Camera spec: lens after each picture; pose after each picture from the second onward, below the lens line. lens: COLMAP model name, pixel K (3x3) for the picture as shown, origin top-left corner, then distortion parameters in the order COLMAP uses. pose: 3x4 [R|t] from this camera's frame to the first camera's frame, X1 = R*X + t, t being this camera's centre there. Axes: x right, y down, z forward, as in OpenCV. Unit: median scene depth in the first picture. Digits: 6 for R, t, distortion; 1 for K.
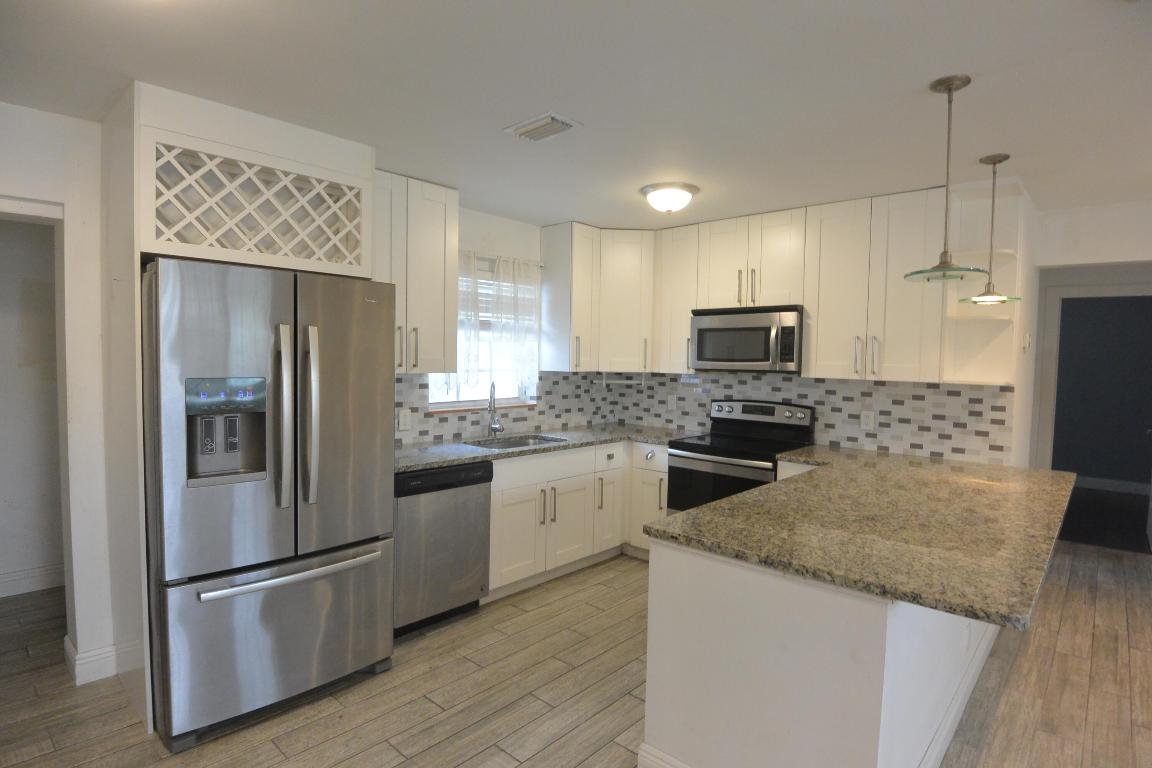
lens RADIAL K [[604.0, 0, 577.1], [0, 604.0, 385.8], [0, 0, 1]] dist [-0.002645, -0.031569]
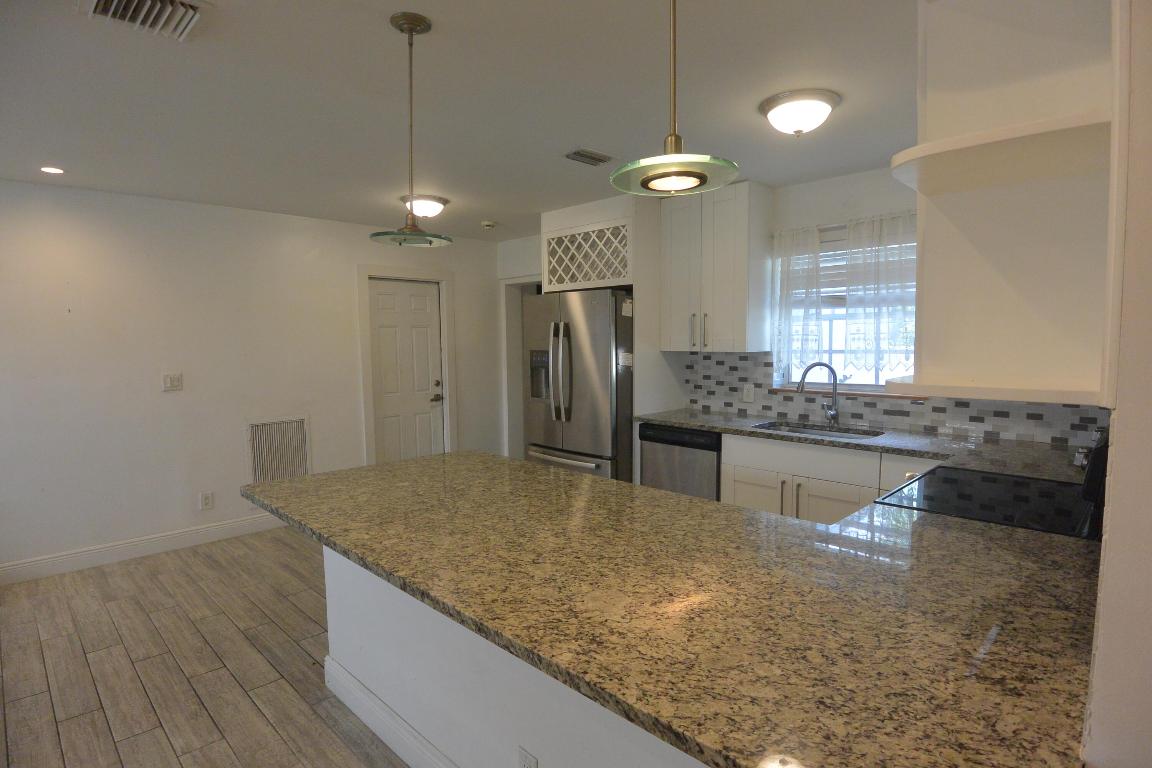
lens RADIAL K [[604.0, 0, 577.1], [0, 604.0, 385.8], [0, 0, 1]] dist [-0.002645, -0.031569]
pose [[-0.061490, 0.057742, -0.996436, 0.952260], [-0.041899, 0.997296, 0.060378, -0.014112], [0.997228, 0.045462, -0.058904, 0.817083]]
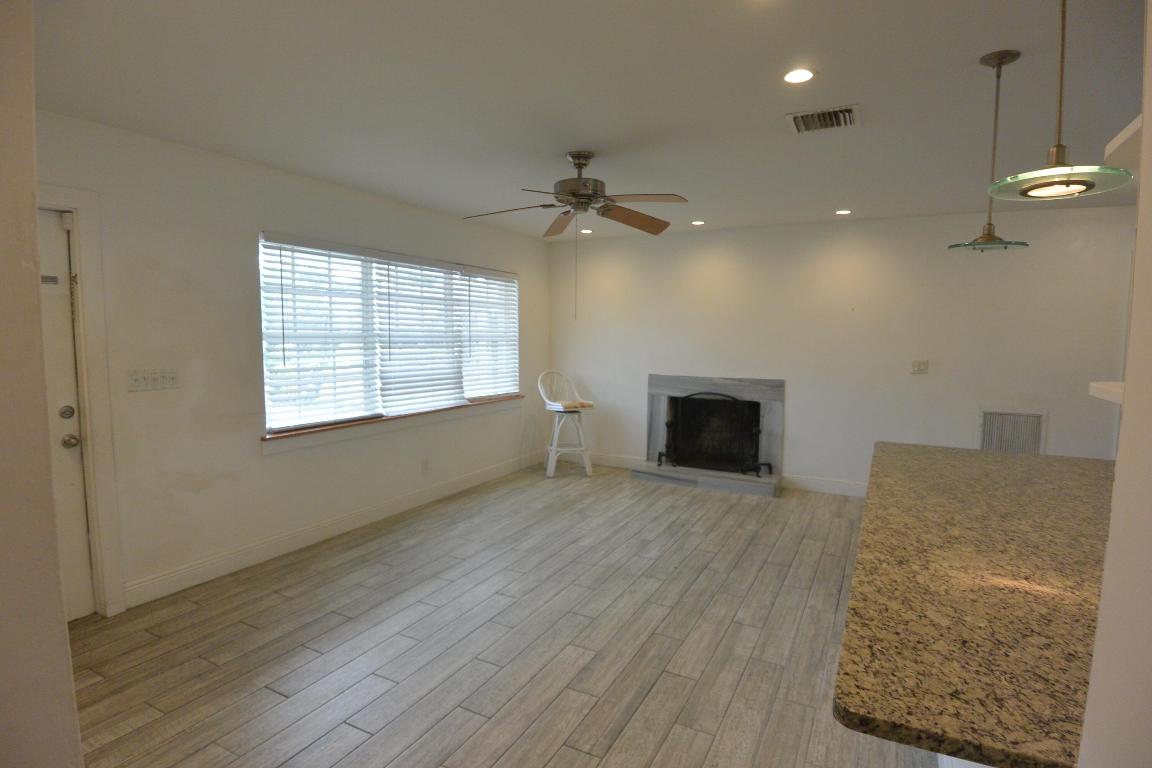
lens RADIAL K [[604.0, 0, 577.1], [0, 604.0, 385.8], [0, 0, 1]] dist [-0.002645, -0.031569]
pose [[-0.971942, -0.007033, -0.235116, 0.962842], [-0.039262, 0.990381, 0.132677, -0.028253], [0.231921, 0.138185, -0.962869, 1.092094]]
